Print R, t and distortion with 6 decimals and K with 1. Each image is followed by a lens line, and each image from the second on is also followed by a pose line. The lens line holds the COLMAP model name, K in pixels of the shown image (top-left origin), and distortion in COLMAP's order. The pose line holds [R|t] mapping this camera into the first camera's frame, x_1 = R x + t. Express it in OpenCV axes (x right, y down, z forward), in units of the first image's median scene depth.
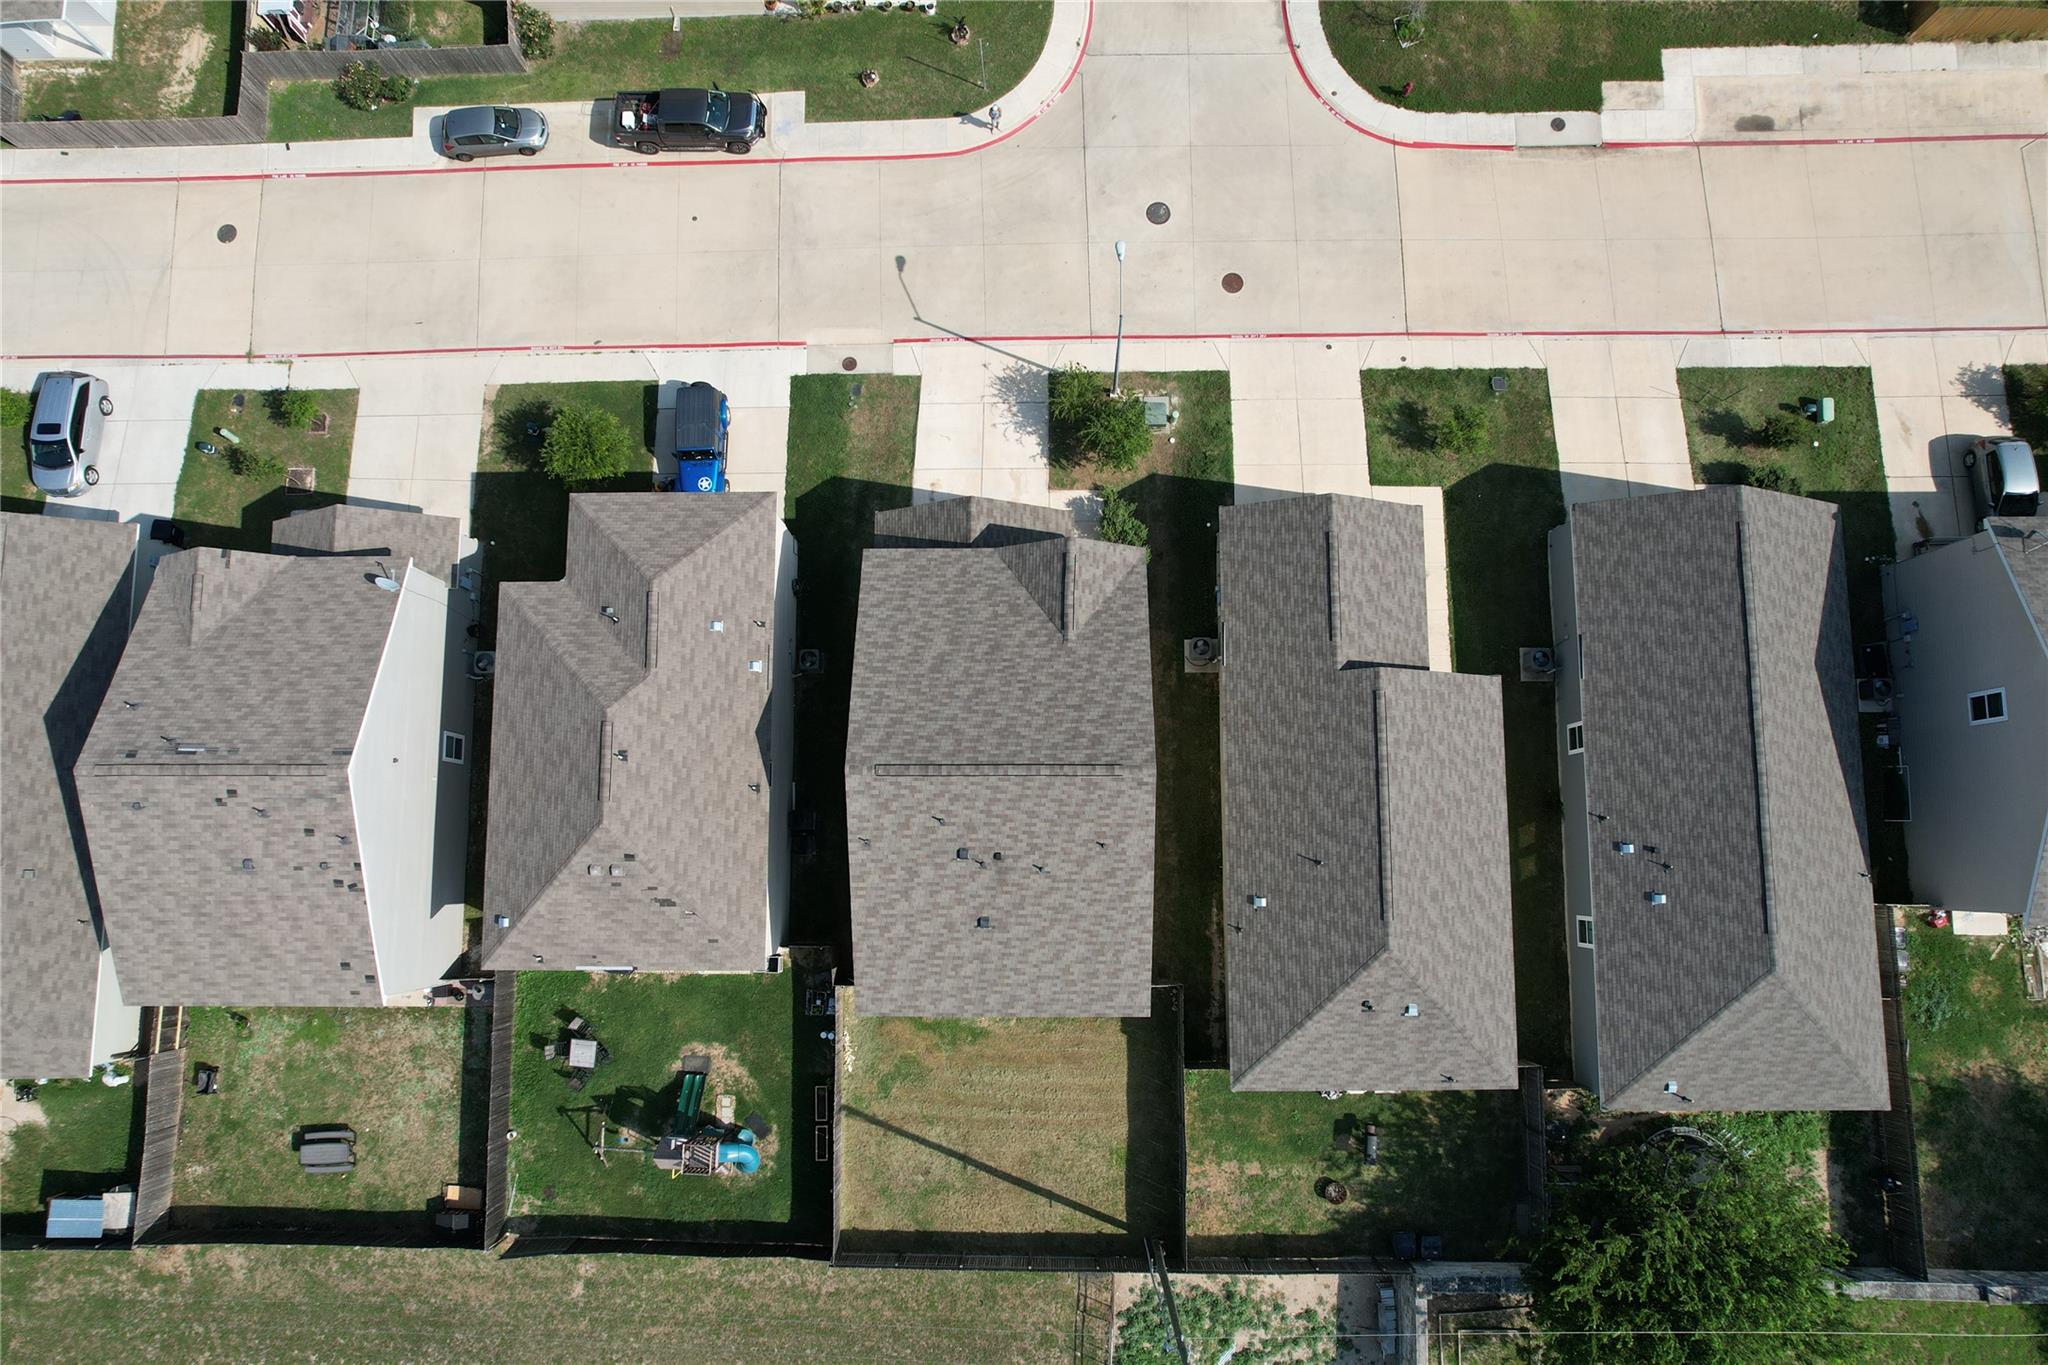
lens RADIAL K [[1281.9, 0, 1035.9], [0, 1281.9, 682.3], [0, 0, 1]] dist [-0.080145, 0.075576]
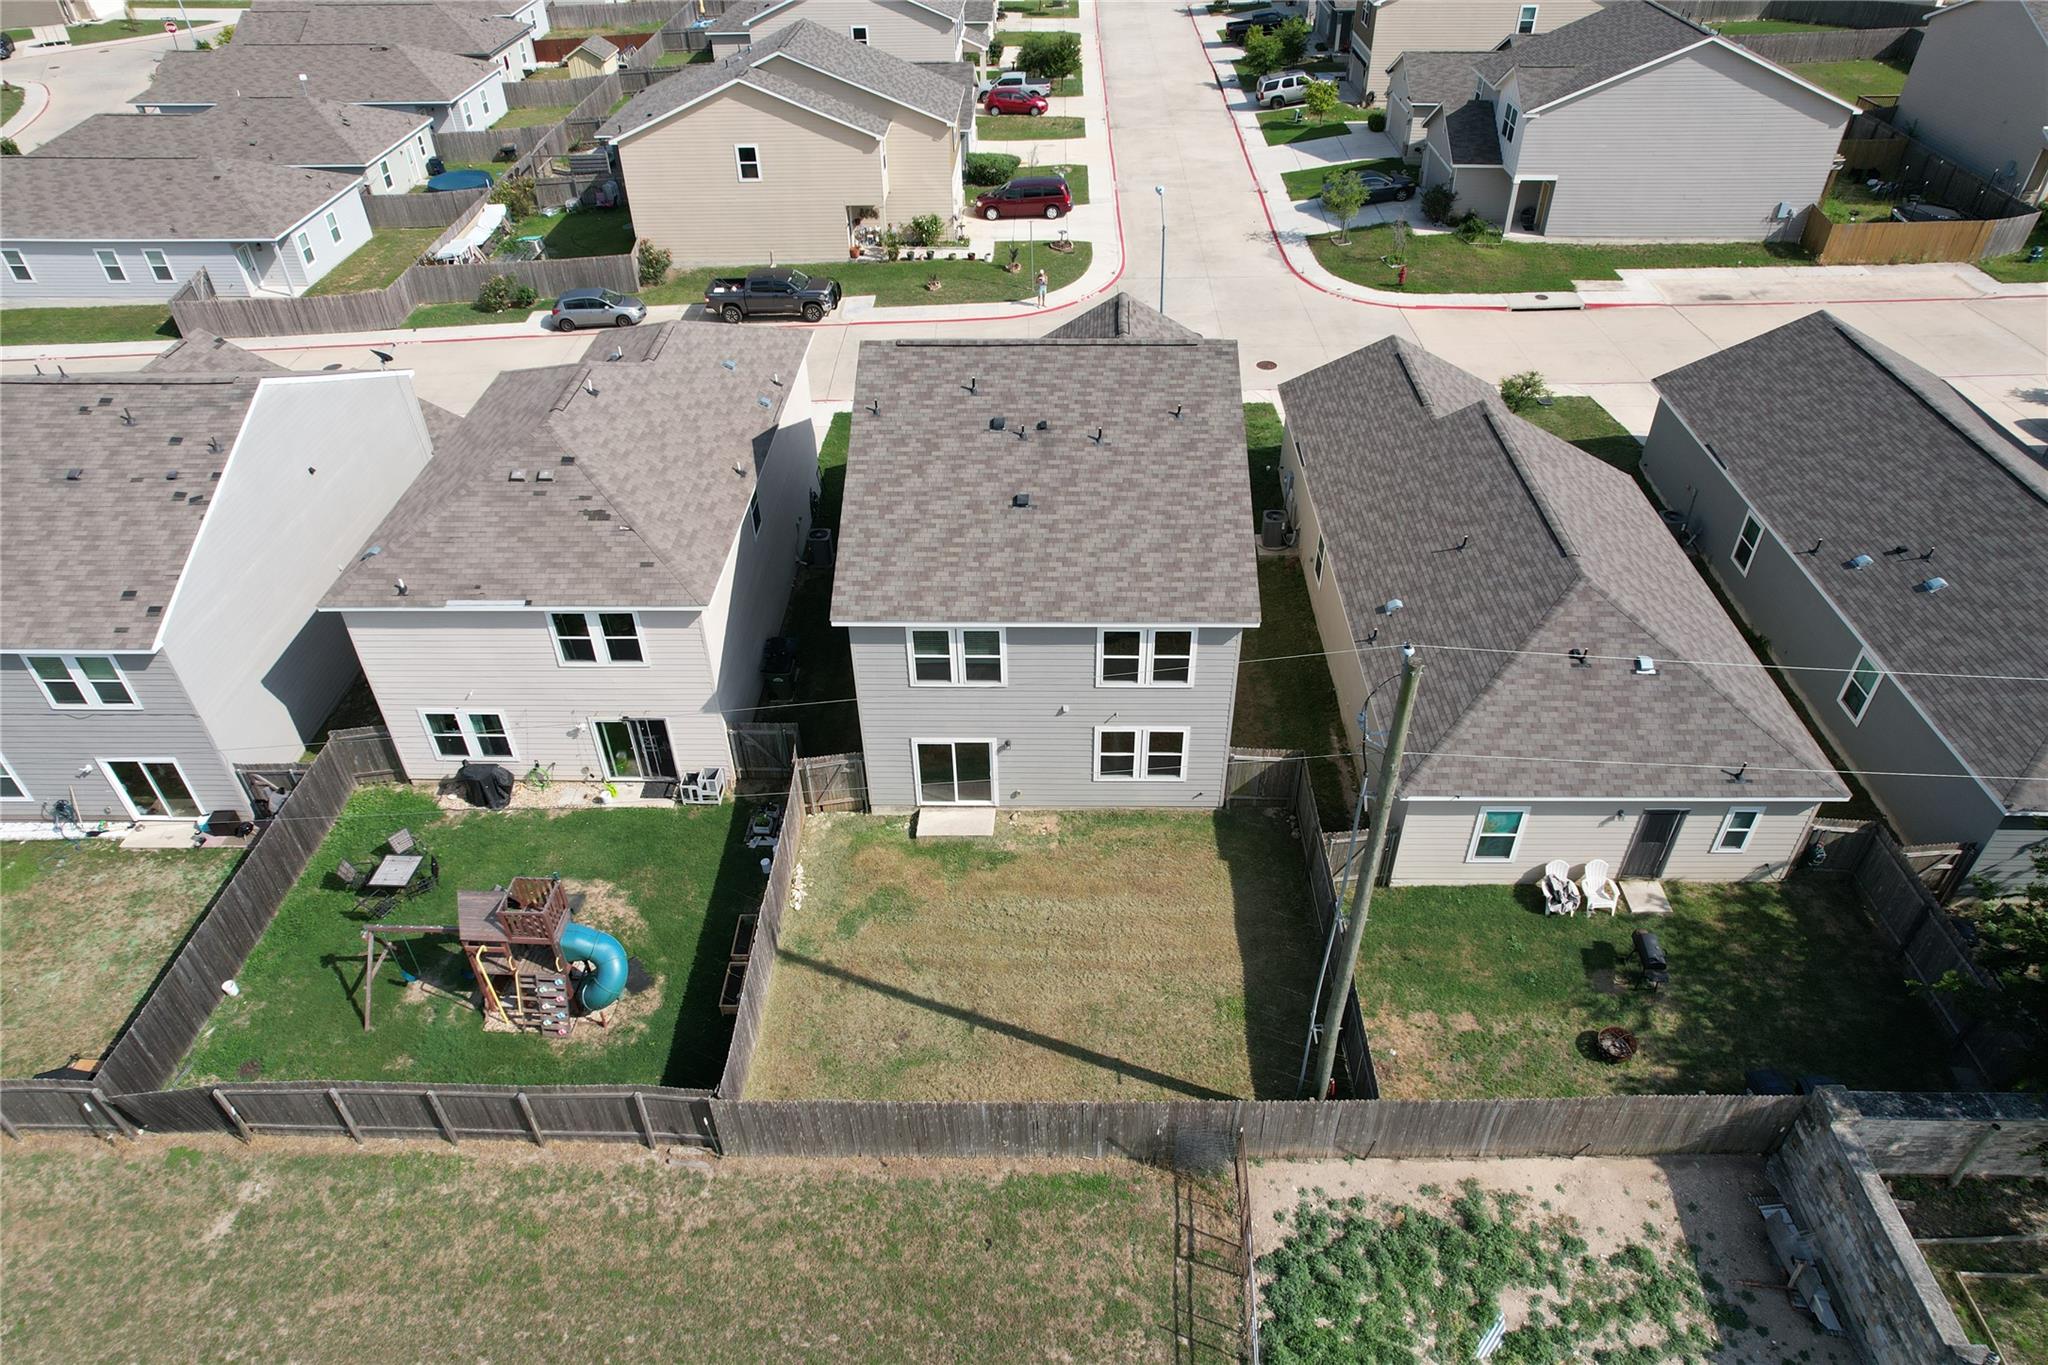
lens RADIAL K [[1281.9, 0, 1035.9], [0, 1281.9, 682.3], [0, 0, 1]] dist [-0.080145, 0.075576]
pose [[0.999804, 0.007750, -0.018203, -0.016229], [-0.018103, 0.729503, -0.683739, 0.682186], [0.007980, 0.683934, 0.729500, 0.473573]]
